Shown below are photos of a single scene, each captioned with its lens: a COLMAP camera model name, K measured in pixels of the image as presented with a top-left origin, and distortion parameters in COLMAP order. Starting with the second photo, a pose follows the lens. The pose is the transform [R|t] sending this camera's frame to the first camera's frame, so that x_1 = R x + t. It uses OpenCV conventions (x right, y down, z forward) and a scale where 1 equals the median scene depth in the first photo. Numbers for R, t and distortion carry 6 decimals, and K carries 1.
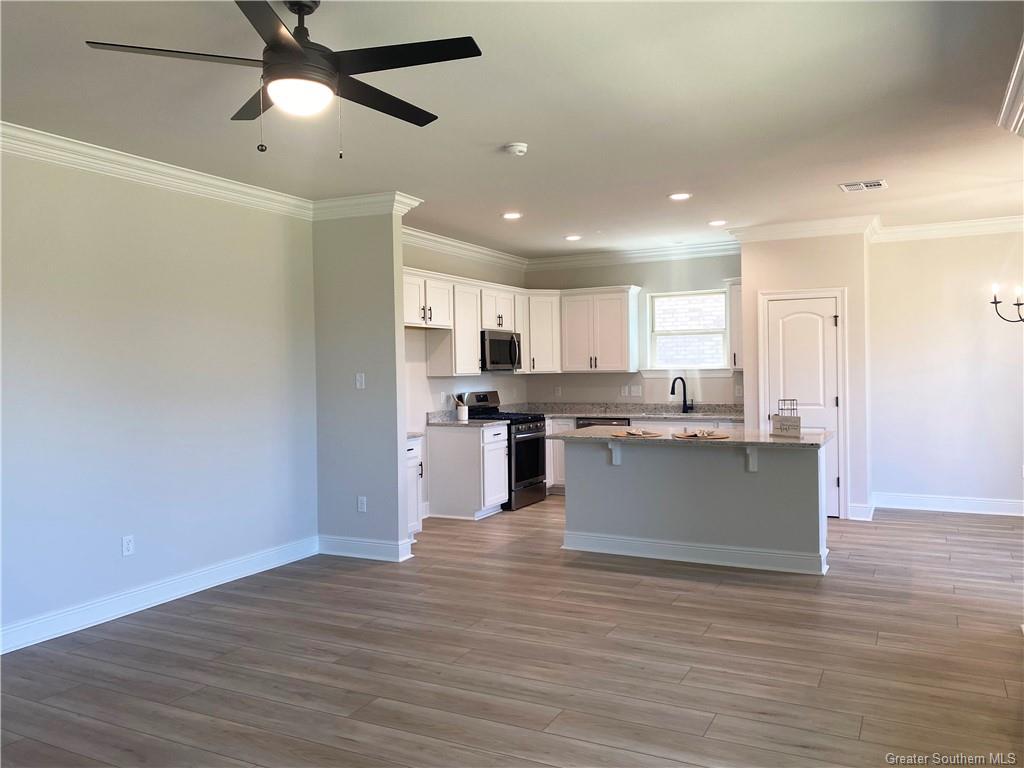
lens RADIAL K [[782.9, 0, 512.0], [0, 782.9, 384.0], [0, 0, 1]] dist [0.080414, -0.130017]
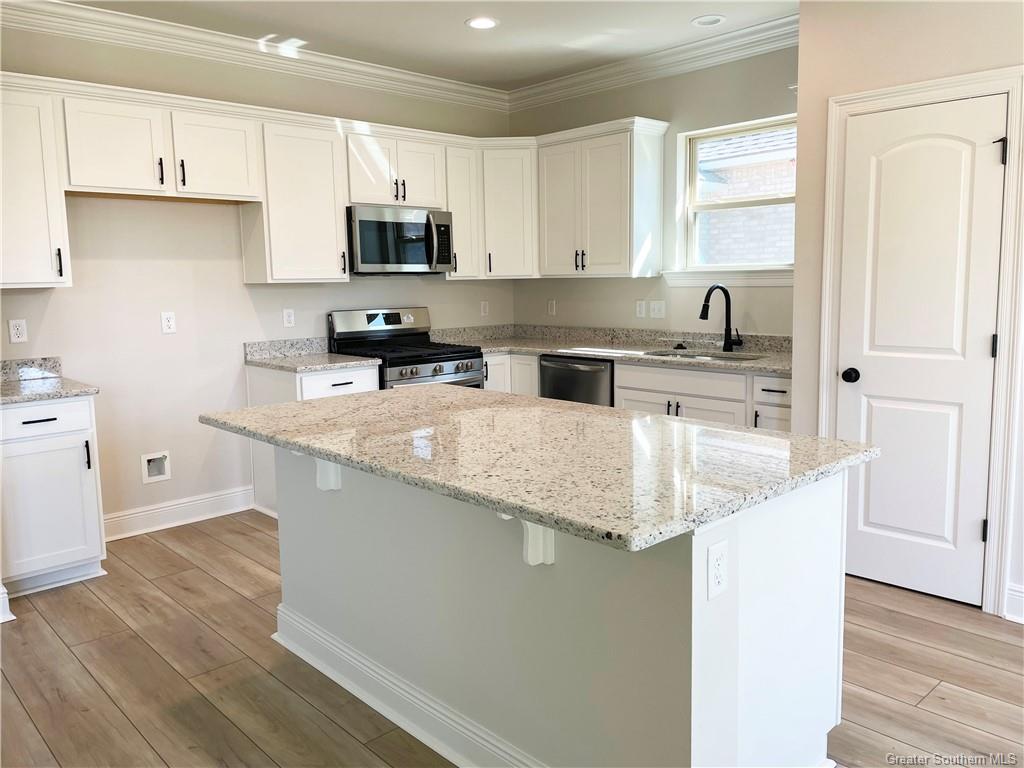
lens RADIAL K [[774.1, 0, 512.0], [0, 774.1, 384.0], [0, 0, 1]] dist [0.004278, -0.007313]
pose [[0.942886, 0.045906, -0.329937, 0.257779], [-0.005926, 0.992614, 0.121172, -0.005617], [0.333062, -0.112296, 0.936194, 0.443295]]
